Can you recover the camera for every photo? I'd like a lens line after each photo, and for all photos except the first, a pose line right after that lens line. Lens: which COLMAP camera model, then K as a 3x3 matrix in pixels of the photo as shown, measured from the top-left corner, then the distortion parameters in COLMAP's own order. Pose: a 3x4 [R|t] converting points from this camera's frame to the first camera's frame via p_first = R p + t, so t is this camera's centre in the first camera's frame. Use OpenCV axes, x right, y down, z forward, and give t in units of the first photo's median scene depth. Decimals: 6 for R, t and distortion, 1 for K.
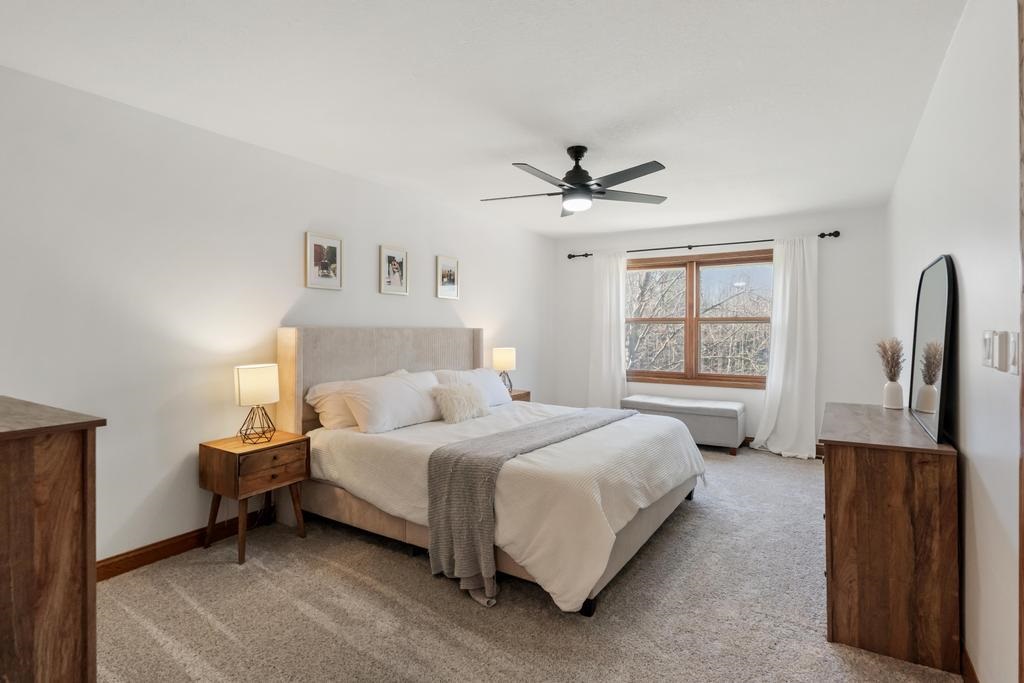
lens RADIAL K [[517.4, 0, 508.2], [0, 517.4, 334.1], [0, 0, 1]] dist [-0.006403, 0.002423]
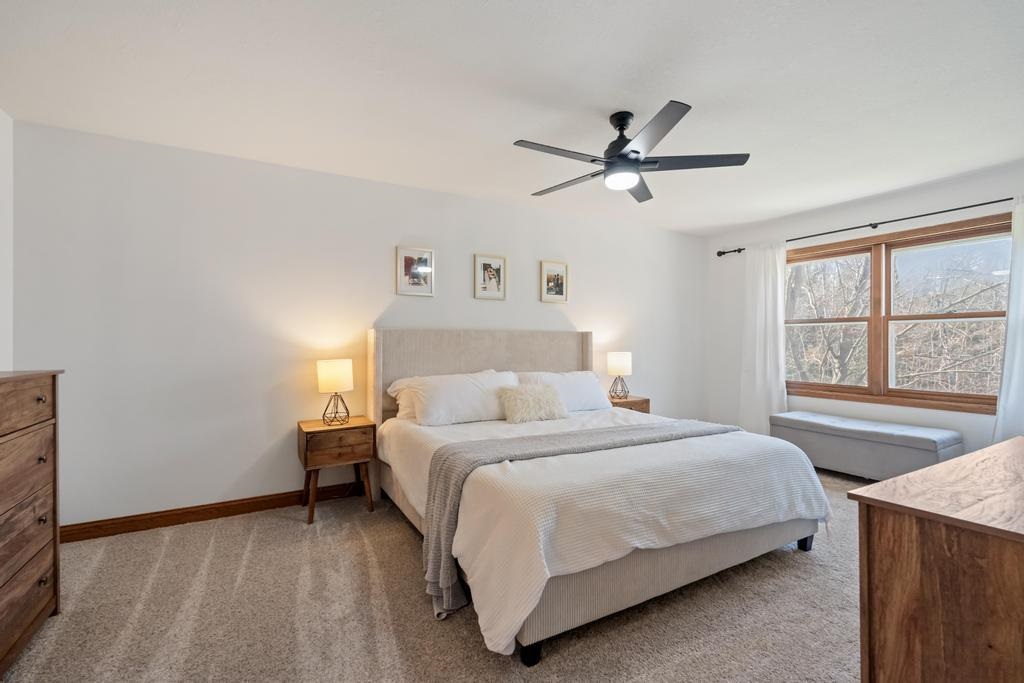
lens RADIAL K [[455.1, 0, 509.3], [0, 455.1, 346.2], [0, 0, 1]] dist [-0.006961, 0.000952]
pose [[0.881928, 0.001366, -0.471381, 0.321537], [-0.002591, 0.999995, -0.001951, 0.027201], [0.471376, 0.002942, 0.881927, 0.238333]]
